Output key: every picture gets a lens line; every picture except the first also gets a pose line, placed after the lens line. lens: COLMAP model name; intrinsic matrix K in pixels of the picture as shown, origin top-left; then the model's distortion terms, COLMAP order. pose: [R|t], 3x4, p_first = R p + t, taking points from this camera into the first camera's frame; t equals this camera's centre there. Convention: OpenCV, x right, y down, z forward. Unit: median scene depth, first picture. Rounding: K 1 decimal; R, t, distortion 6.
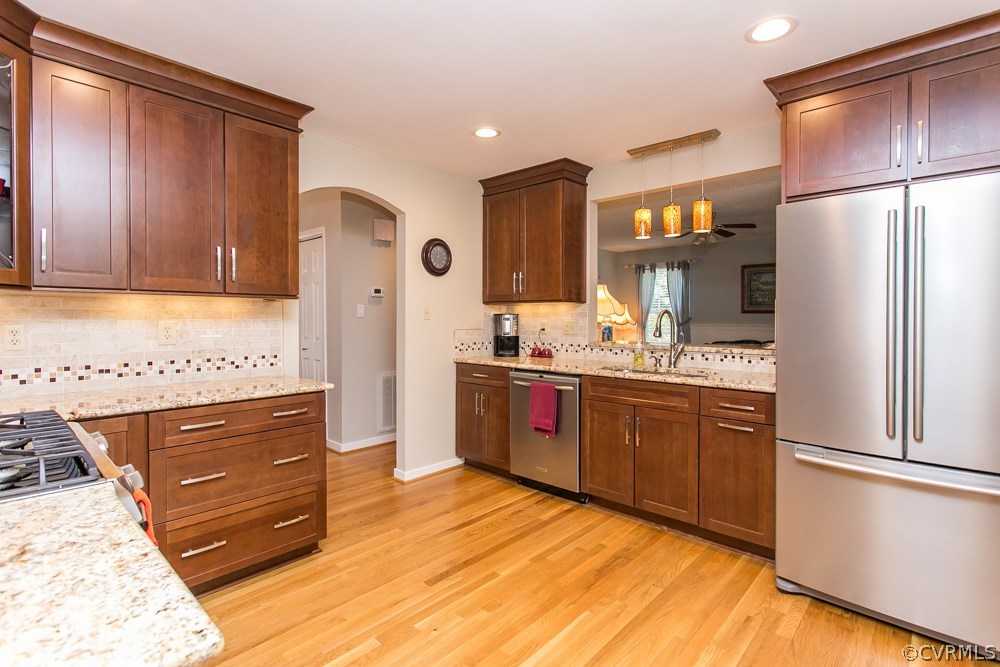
lens RADIAL K [[493.0, 0, 498.4], [0, 493.0, 323.9], [0, 0, 1]] dist [-0.001487, 0.000000]
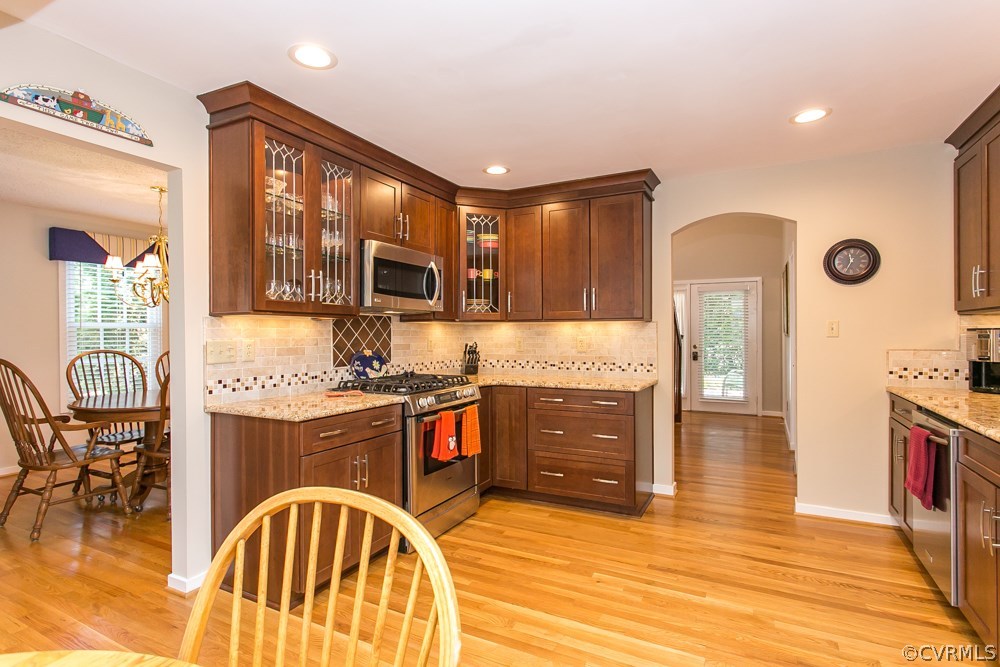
lens RADIAL K [[486.0, 0, 500.6], [0, 486.0, 334.5], [0, 0, 1]] dist [-0.001925, -0.000296]
pose [[0.264219, 0.000252, -0.964463, 0.703729], [-0.008518, 0.999962, -0.002072, -0.008500], [0.964425, 0.008763, 0.264211, 0.293304]]
